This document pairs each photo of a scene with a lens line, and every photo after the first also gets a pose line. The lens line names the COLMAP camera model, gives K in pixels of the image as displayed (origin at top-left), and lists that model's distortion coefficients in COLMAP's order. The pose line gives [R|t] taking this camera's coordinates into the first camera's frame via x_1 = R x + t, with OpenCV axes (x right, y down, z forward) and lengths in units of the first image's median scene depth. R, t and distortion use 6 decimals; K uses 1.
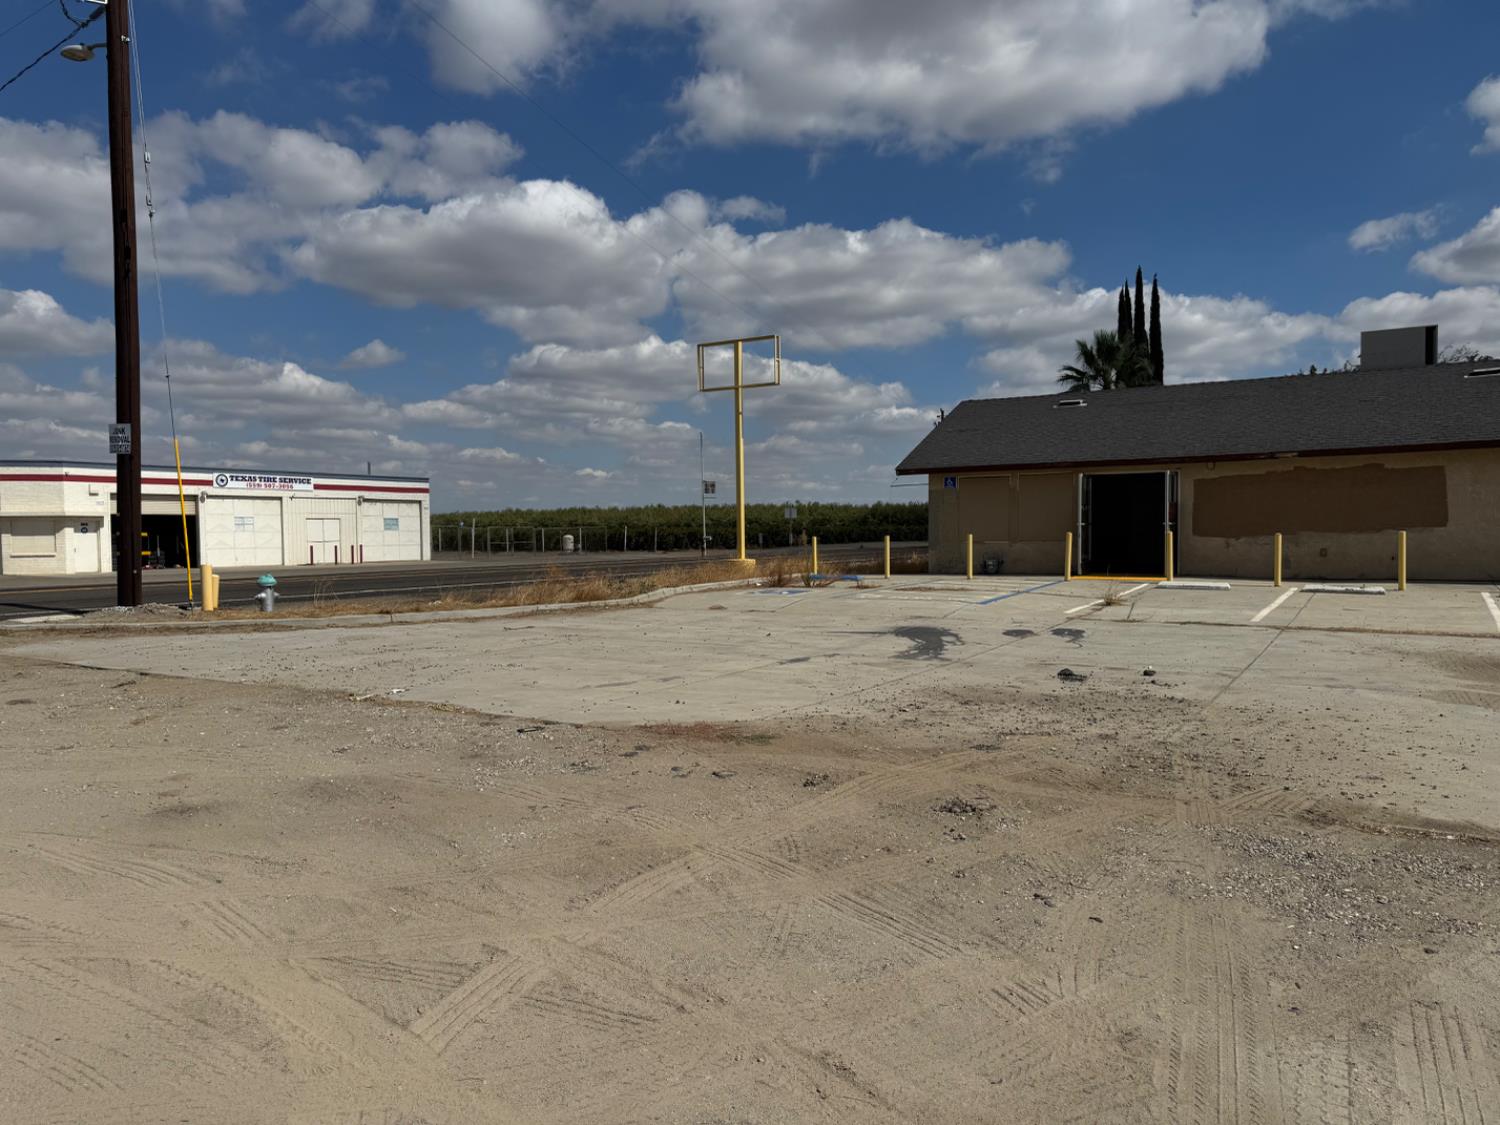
lens RADIAL K [[1077.4, 0, 750.0], [0, 1077.4, 562.5], [0, 0, 1]] dist [0.008050, -0.044345]
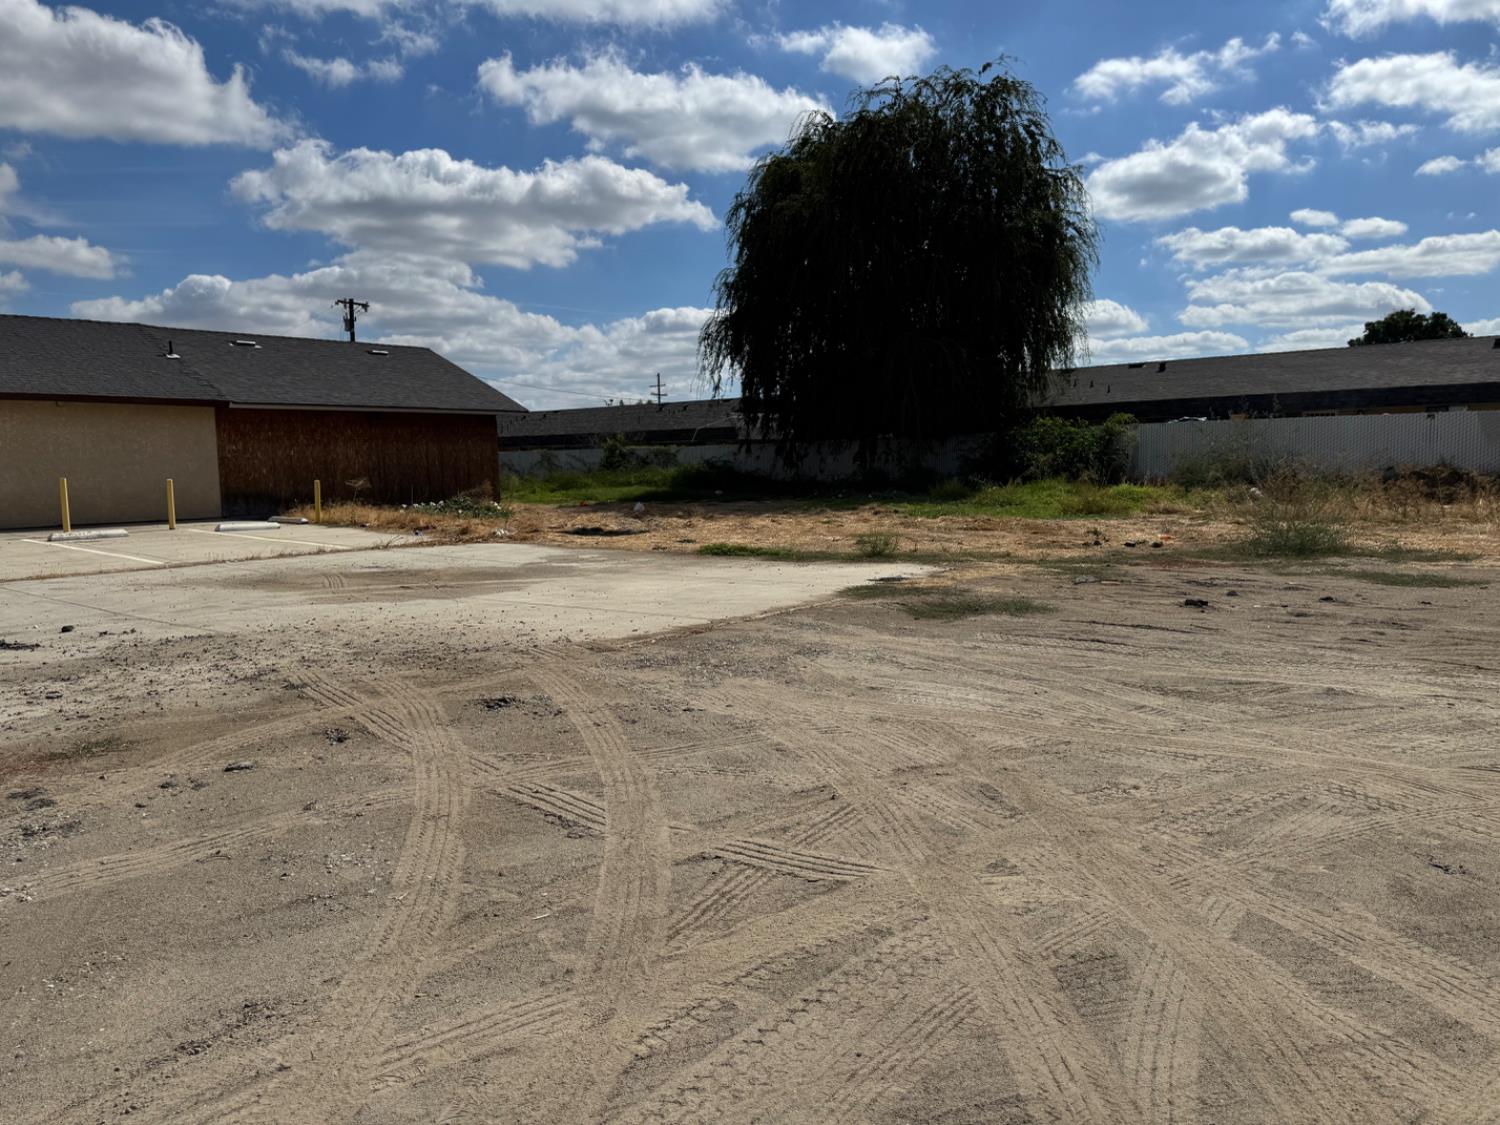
lens RADIAL K [[1077.4, 0, 750.0], [0, 1077.4, 562.5], [0, 0, 1]] dist [0.008050, -0.044345]
pose [[0.114619, -0.097879, 0.988576, -1.069034], [0.066211, 0.993674, 0.090707, -0.006490], [-0.991201, 0.055057, 0.120375, 0.715390]]
